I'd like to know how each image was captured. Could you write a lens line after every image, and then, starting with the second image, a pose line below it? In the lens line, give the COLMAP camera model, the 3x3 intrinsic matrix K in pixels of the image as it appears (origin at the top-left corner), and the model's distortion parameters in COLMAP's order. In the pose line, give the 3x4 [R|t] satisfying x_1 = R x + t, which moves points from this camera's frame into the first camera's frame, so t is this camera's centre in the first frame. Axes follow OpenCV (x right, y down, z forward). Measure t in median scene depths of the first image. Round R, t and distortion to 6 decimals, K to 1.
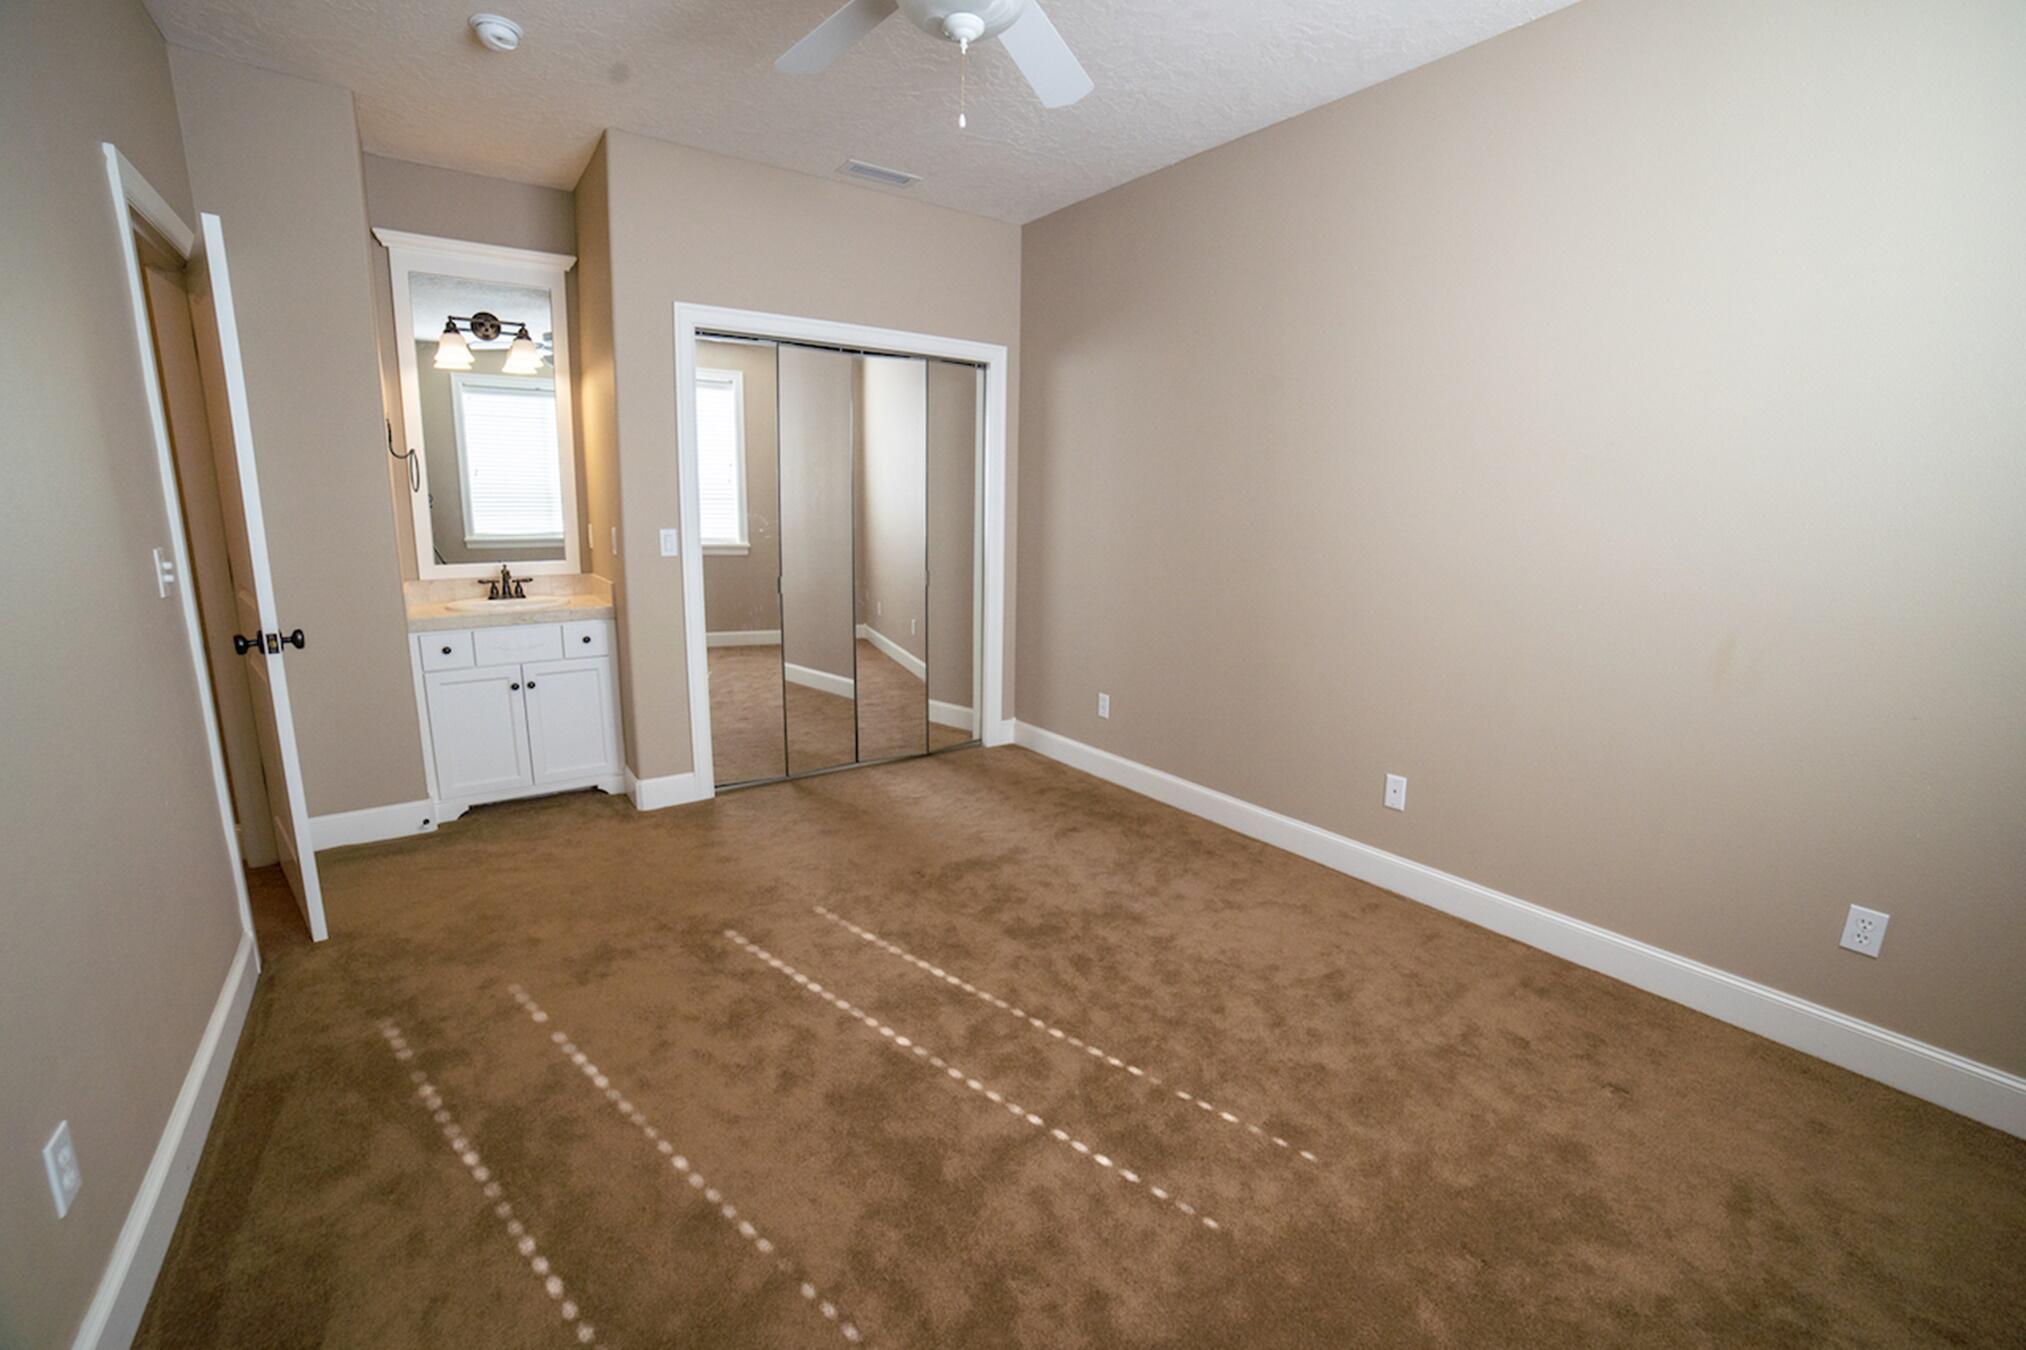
lens RADIAL K [[865.9, 0, 1009.3], [0, 865.9, 672.1], [0, 0, 1]] dist [-0.111075, 0.040966]
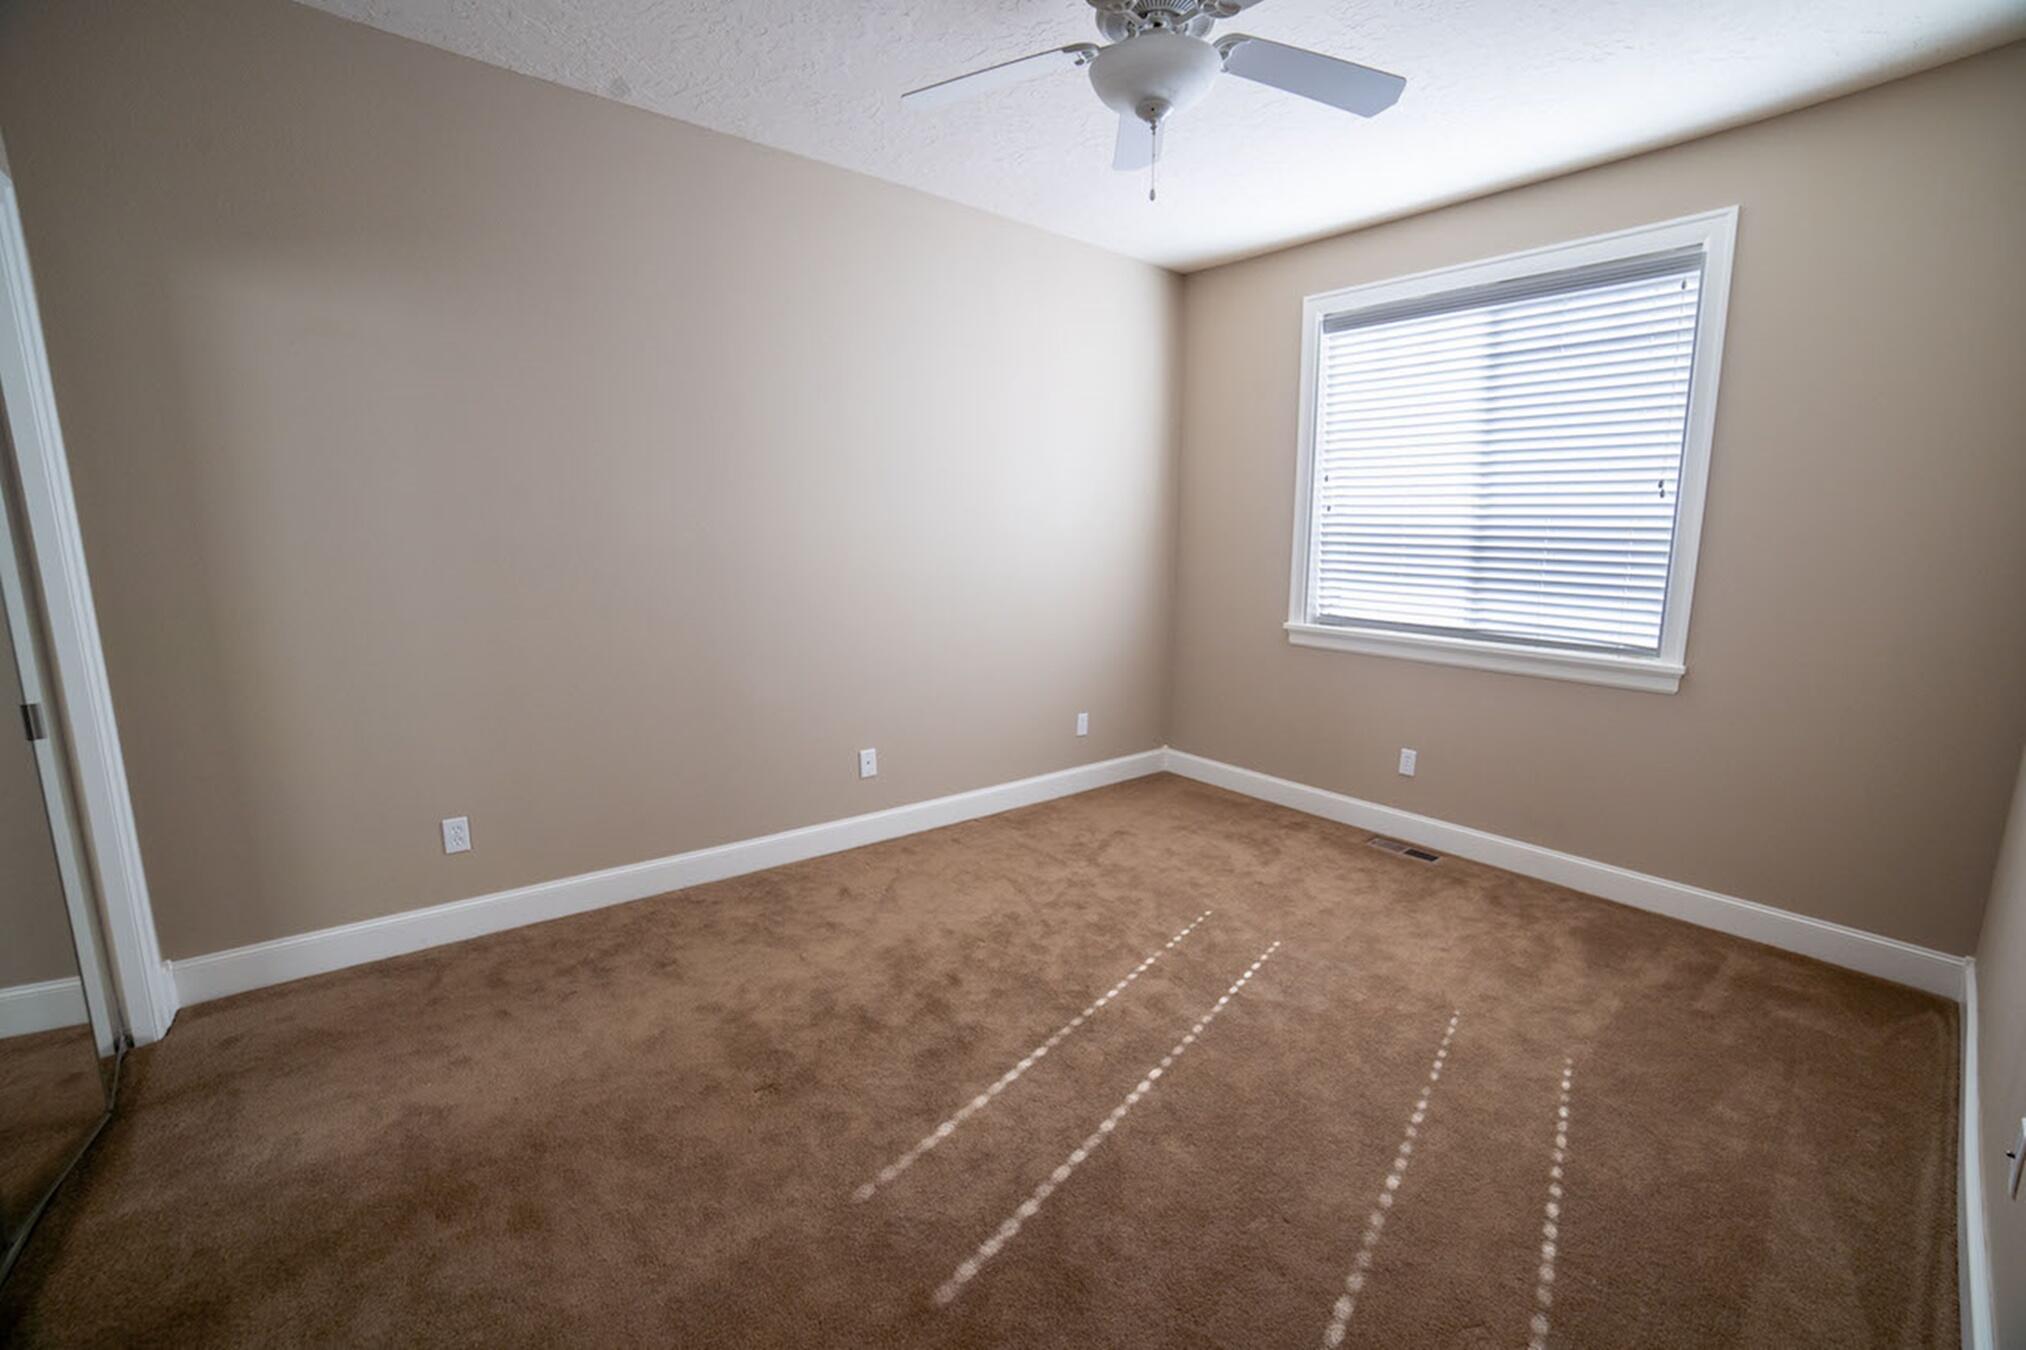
lens RADIAL K [[865.9, 0, 1009.3], [0, 865.9, 672.1], [0, 0, 1]] dist [-0.111075, 0.040966]
pose [[-0.083091, -0.167590, 0.982349, -0.642482], [0.179533, 0.967111, 0.180176, -0.145344], [-0.980237, 0.191335, -0.050271, 0.723112]]
